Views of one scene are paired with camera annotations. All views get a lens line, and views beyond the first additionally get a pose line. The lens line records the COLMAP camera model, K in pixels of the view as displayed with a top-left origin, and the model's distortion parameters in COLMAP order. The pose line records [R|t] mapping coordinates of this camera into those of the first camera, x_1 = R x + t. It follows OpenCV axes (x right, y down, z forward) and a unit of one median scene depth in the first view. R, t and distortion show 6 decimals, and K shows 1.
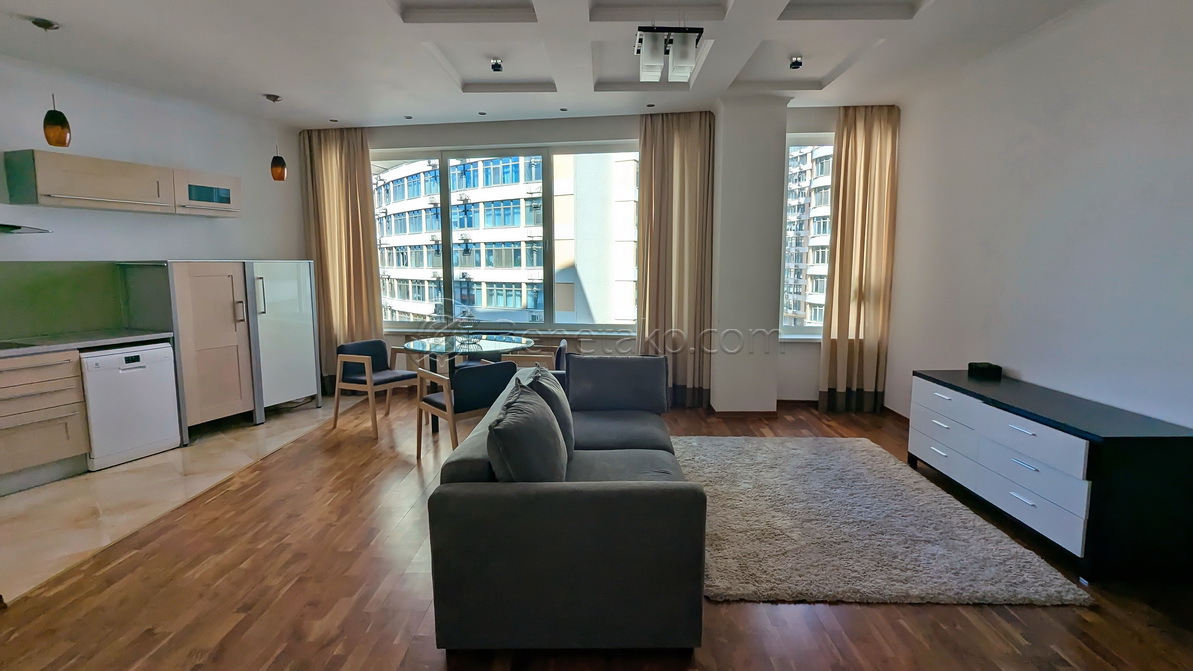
lens RADIAL K [[585.2, 0, 596.6], [0, 585.2, 331.8], [0, 0, 1]] dist [-0.002841, -0.000966]
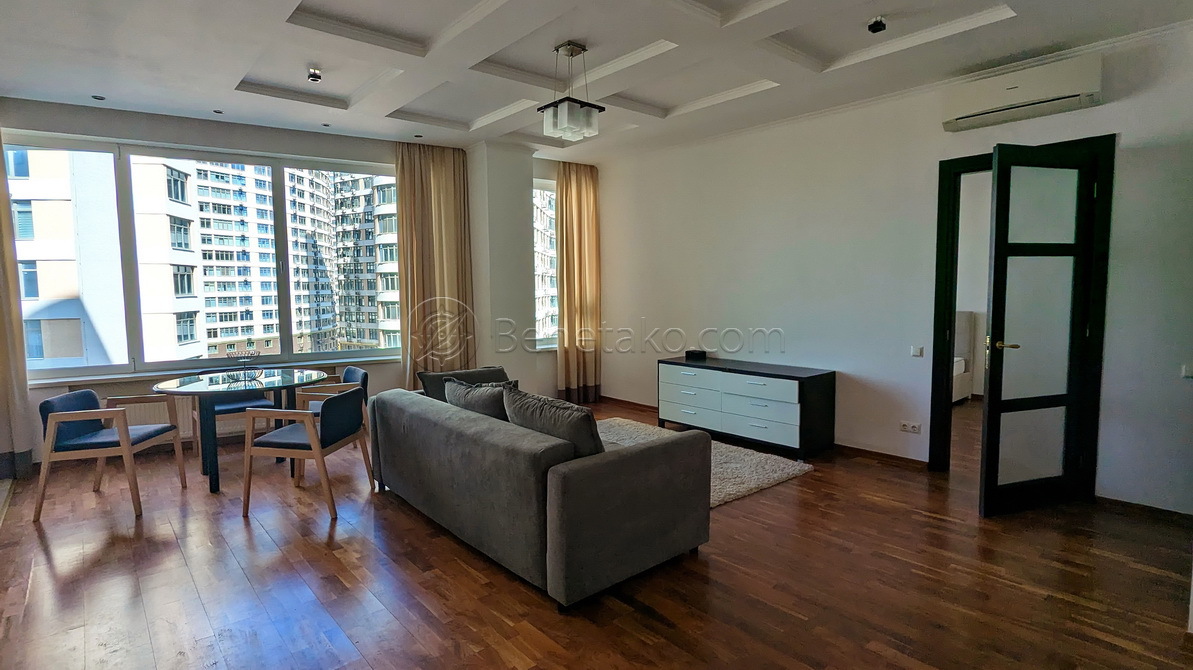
lens RADIAL K [[594.6, 0, 596.5], [0, 594.6, 335.0], [0, 0, 1]] dist [0.001791, 0.000098]
pose [[0.752087, -0.057288, 0.656569, -0.415490], [0.084636, 0.996362, -0.010012, 0.006225], [-0.653607, 0.063099, 0.754199, 0.010784]]
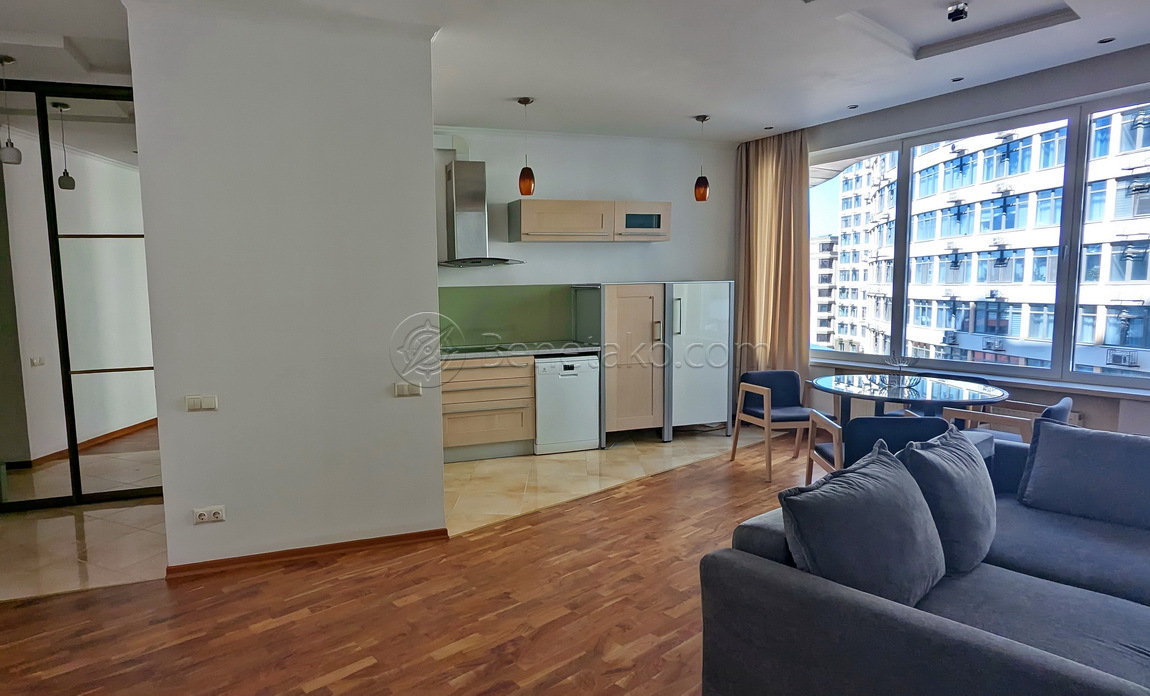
lens RADIAL K [[669.0, 0, 575.0], [0, 669.0, 348.0], [0, 0, 1]] dist [0.000608, 0.000995]
pose [[0.628090, 0.072087, -0.774795, 0.204917], [-0.077064, 0.996567, 0.030249, -0.026839], [0.774316, 0.040710, 0.631489, 0.120889]]
